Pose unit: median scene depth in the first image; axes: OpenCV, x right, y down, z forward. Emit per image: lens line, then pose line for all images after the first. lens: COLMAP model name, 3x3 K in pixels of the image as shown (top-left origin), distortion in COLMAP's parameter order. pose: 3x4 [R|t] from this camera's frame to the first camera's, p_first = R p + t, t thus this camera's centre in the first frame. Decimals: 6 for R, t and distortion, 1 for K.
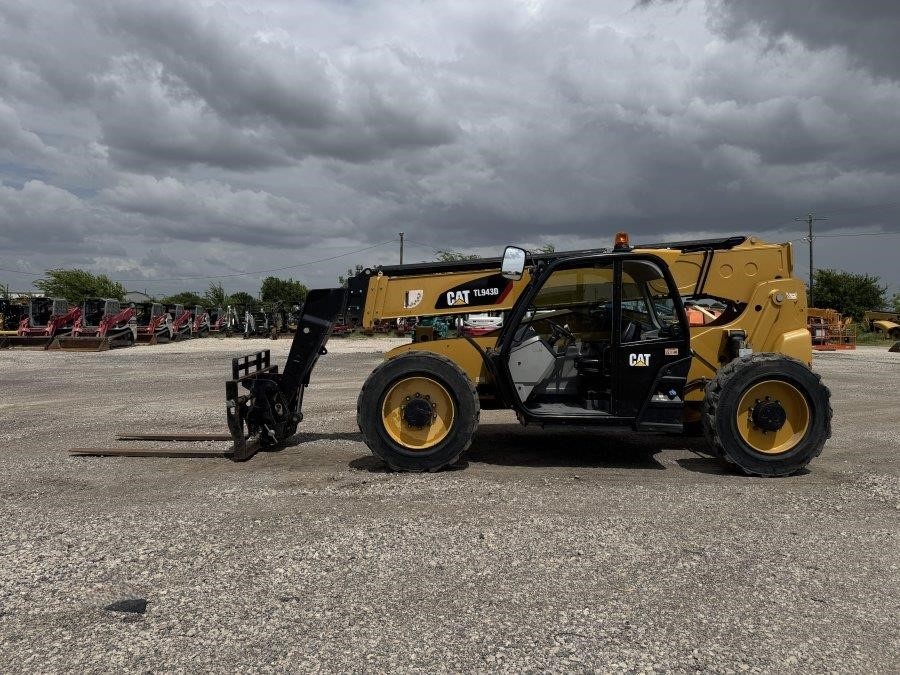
lens RADIAL K [[638.4, 0, 453.8], [0, 638.4, 342.8], [0, 0, 1]] dist [0.035906, -0.041807]
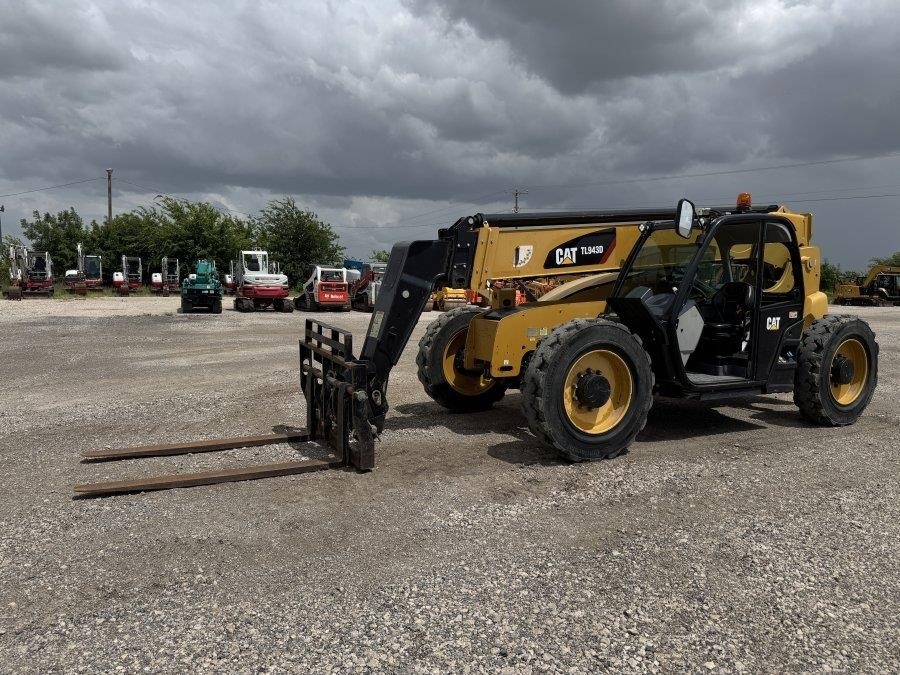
lens RADIAL K [[638.4, 0, 455.5], [0, 638.4, 330.4], [0, 0, 1]] dist [0.035906, -0.041807]
pose [[0.885404, -0.026535, 0.464065, -0.112944], [0.005244, 0.998876, 0.047111, -0.002249], [-0.464794, -0.039279, 0.884547, 0.061232]]
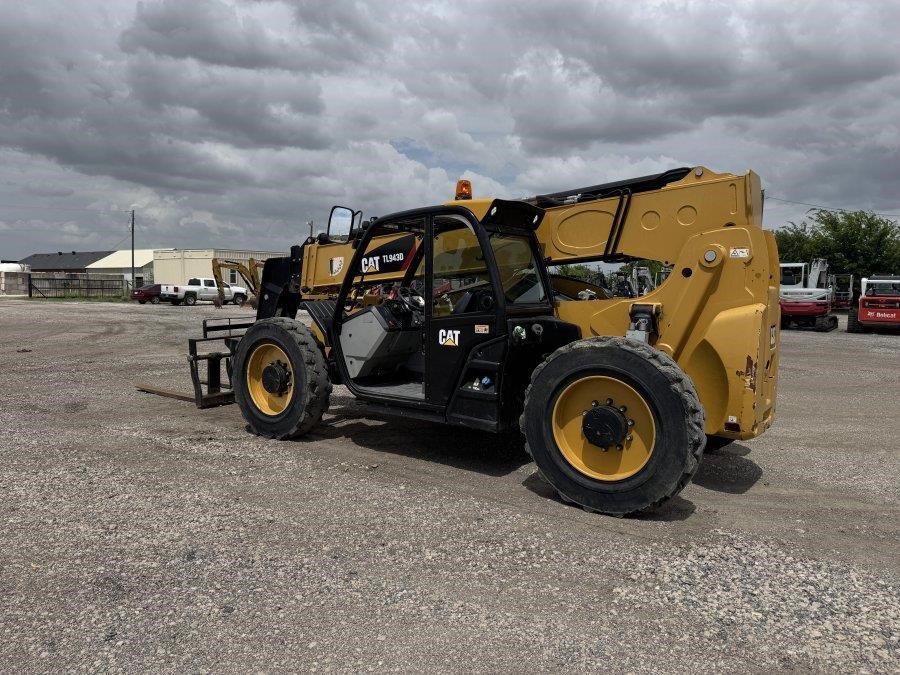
lens RADIAL K [[638.4, 0, 448.0], [0, 638.4, 334.6], [0, 0, 1]] dist [0.035906, -0.041807]
pose [[0.813690, 0.046425, -0.579442, 0.137843], [-0.028413, 0.998791, 0.040124, -0.001686], [0.580604, -0.016185, 0.814025, 0.061414]]
